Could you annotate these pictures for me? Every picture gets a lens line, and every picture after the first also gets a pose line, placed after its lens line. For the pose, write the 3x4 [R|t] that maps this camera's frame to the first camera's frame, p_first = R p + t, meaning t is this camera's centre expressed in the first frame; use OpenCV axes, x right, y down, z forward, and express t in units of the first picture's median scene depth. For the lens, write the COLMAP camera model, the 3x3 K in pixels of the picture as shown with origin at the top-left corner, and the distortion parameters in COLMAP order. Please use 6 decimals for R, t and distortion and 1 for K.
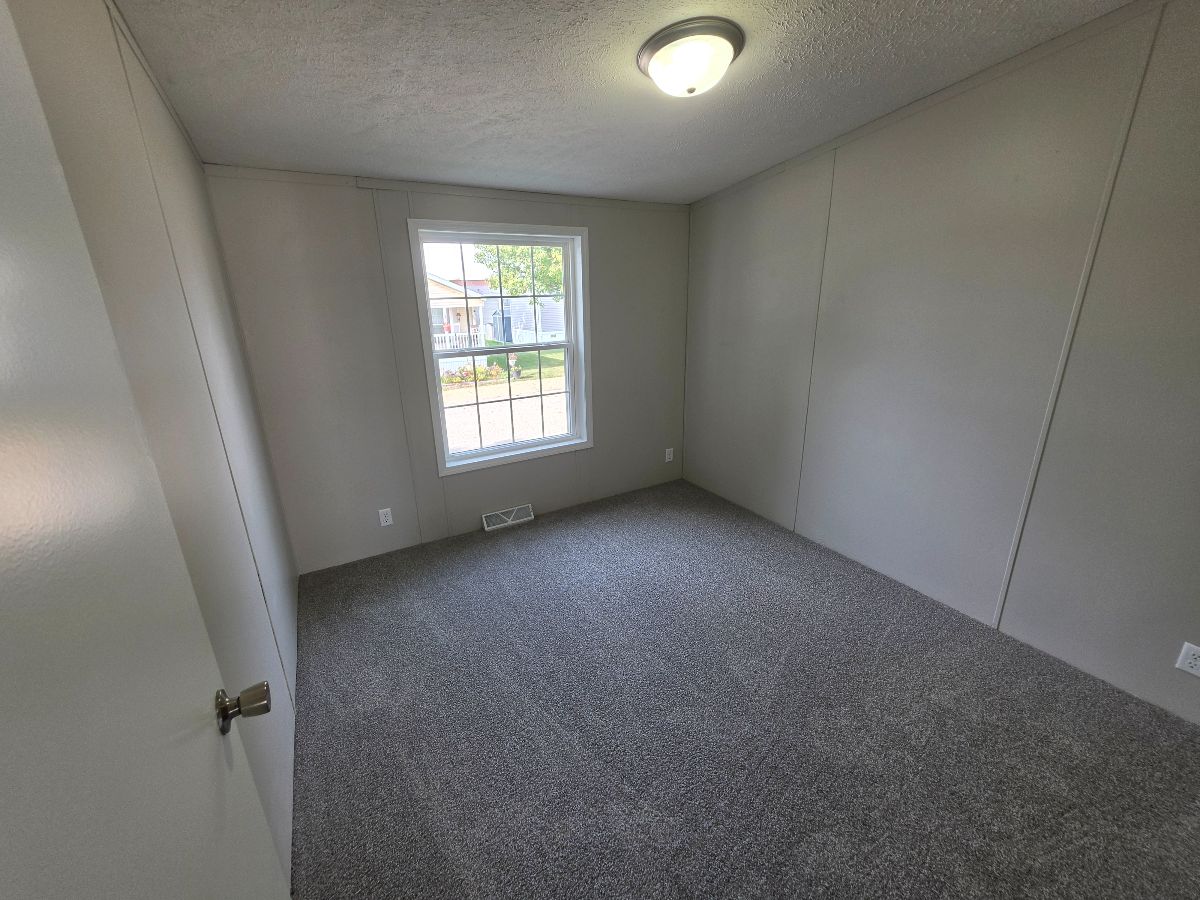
lens RADIAL K [[483.3, 0, 600.4], [0, 483.3, 441.4], [0, 0, 1]] dist [-0.001364, 0.000085]
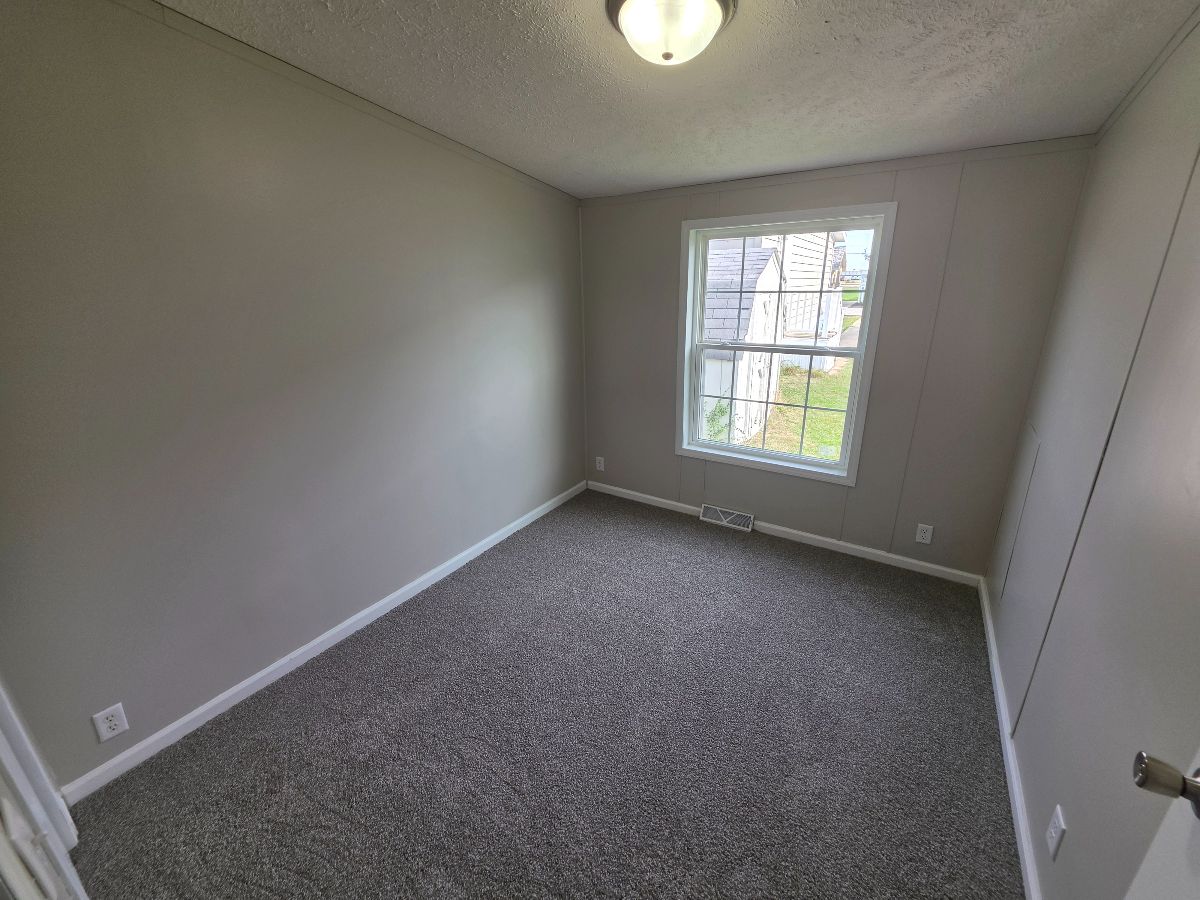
lens RADIAL K [[483.3, 0, 600.4], [0, 483.3, 441.4], [0, 0, 1]] dist [-0.001364, 0.000085]
pose [[0.453127, 0.280589, -0.846136, 0.476212], [-0.267800, 0.948176, 0.171013, -0.088665], [0.850270, 0.149105, 0.504785, 0.265540]]
